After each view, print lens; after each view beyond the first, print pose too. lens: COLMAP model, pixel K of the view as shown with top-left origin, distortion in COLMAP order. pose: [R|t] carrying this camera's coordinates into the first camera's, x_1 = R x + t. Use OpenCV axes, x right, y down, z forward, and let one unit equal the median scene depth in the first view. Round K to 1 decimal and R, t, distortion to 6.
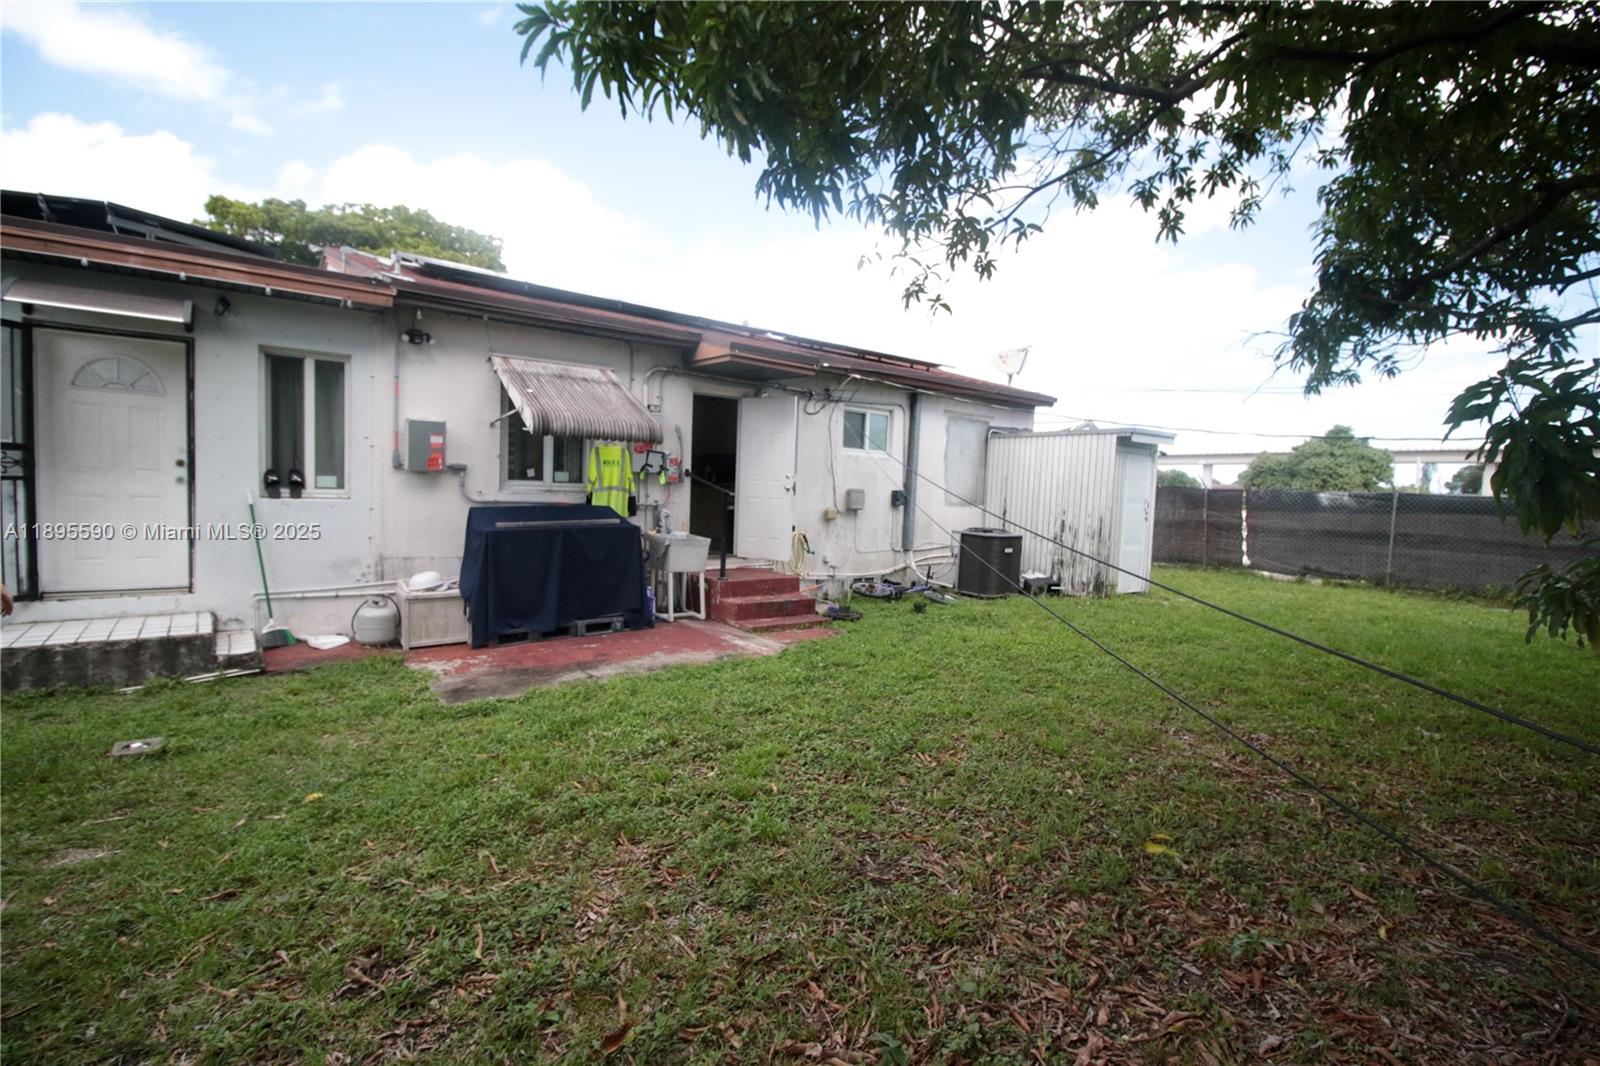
lens RADIAL K [[738.3, 0, 800.6], [0, 738.3, 526.7], [0, 0, 1]] dist [0.002944, -0.014204]
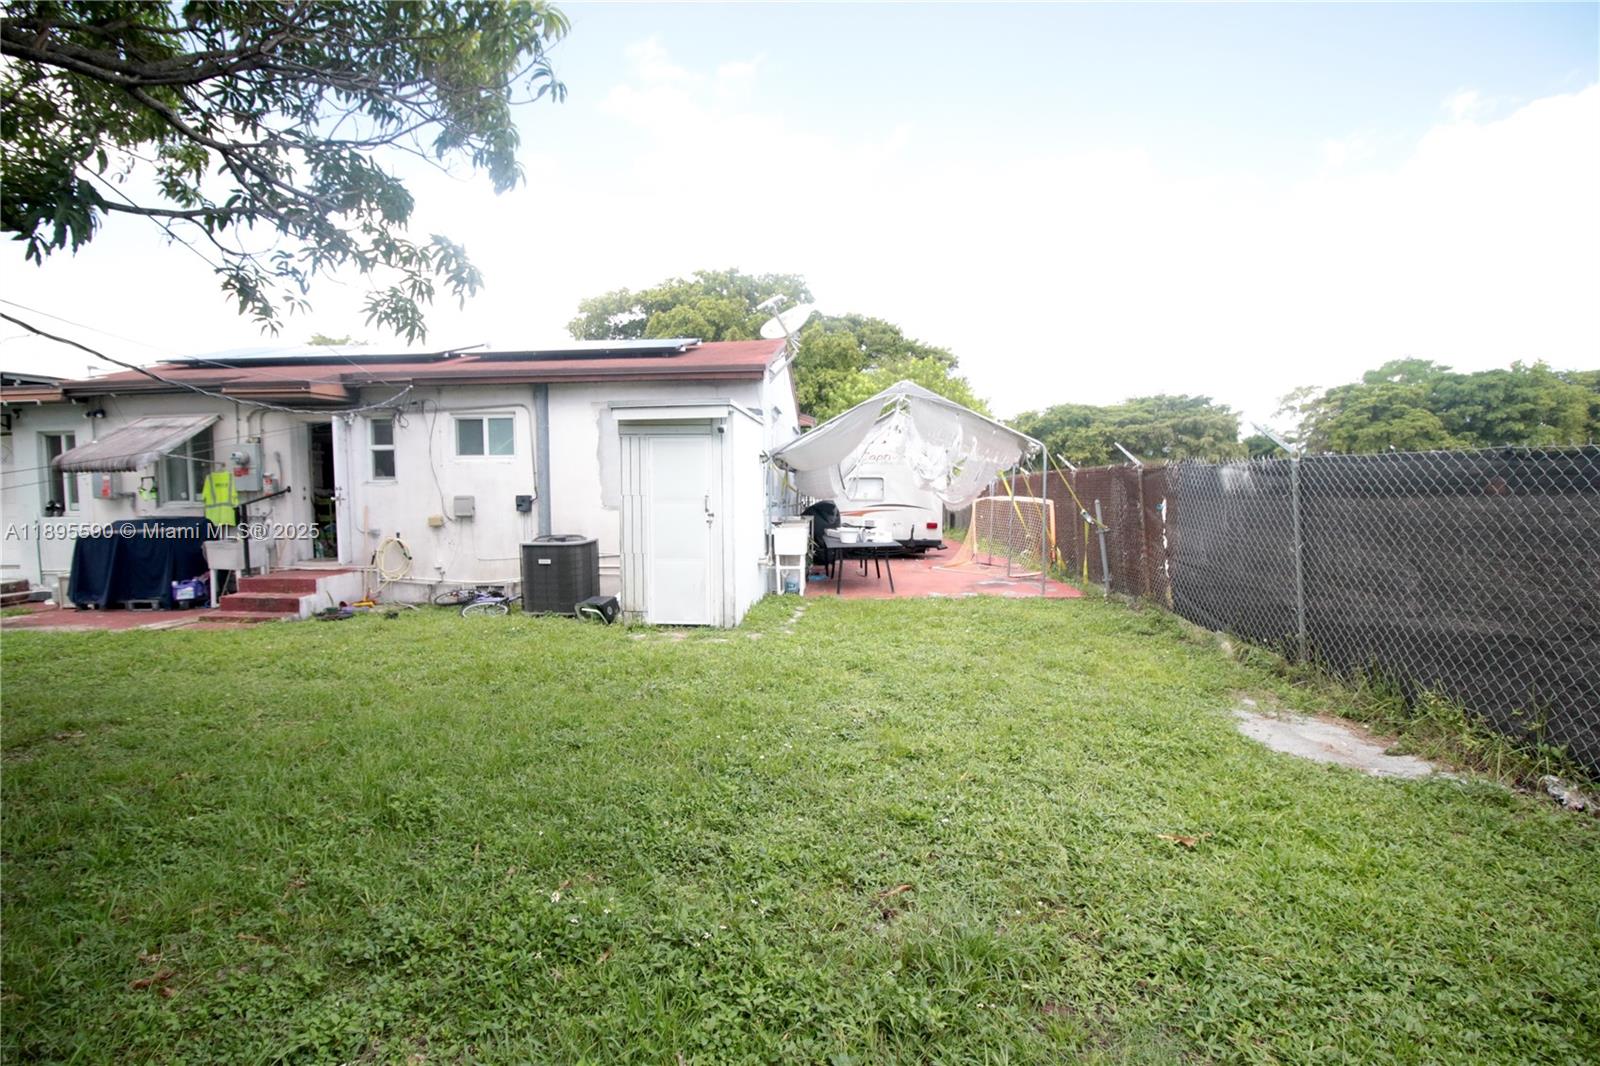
lens RADIAL K [[738.3, 0, 800.6], [0, 738.3, 526.7], [0, 0, 1]] dist [0.002944, -0.014204]
pose [[0.725246, -0.008314, -0.688439, 1.539577], [-0.001482, 0.999906, -0.013637, 0.004790], [0.688488, 0.010911, 0.725166, 0.837295]]
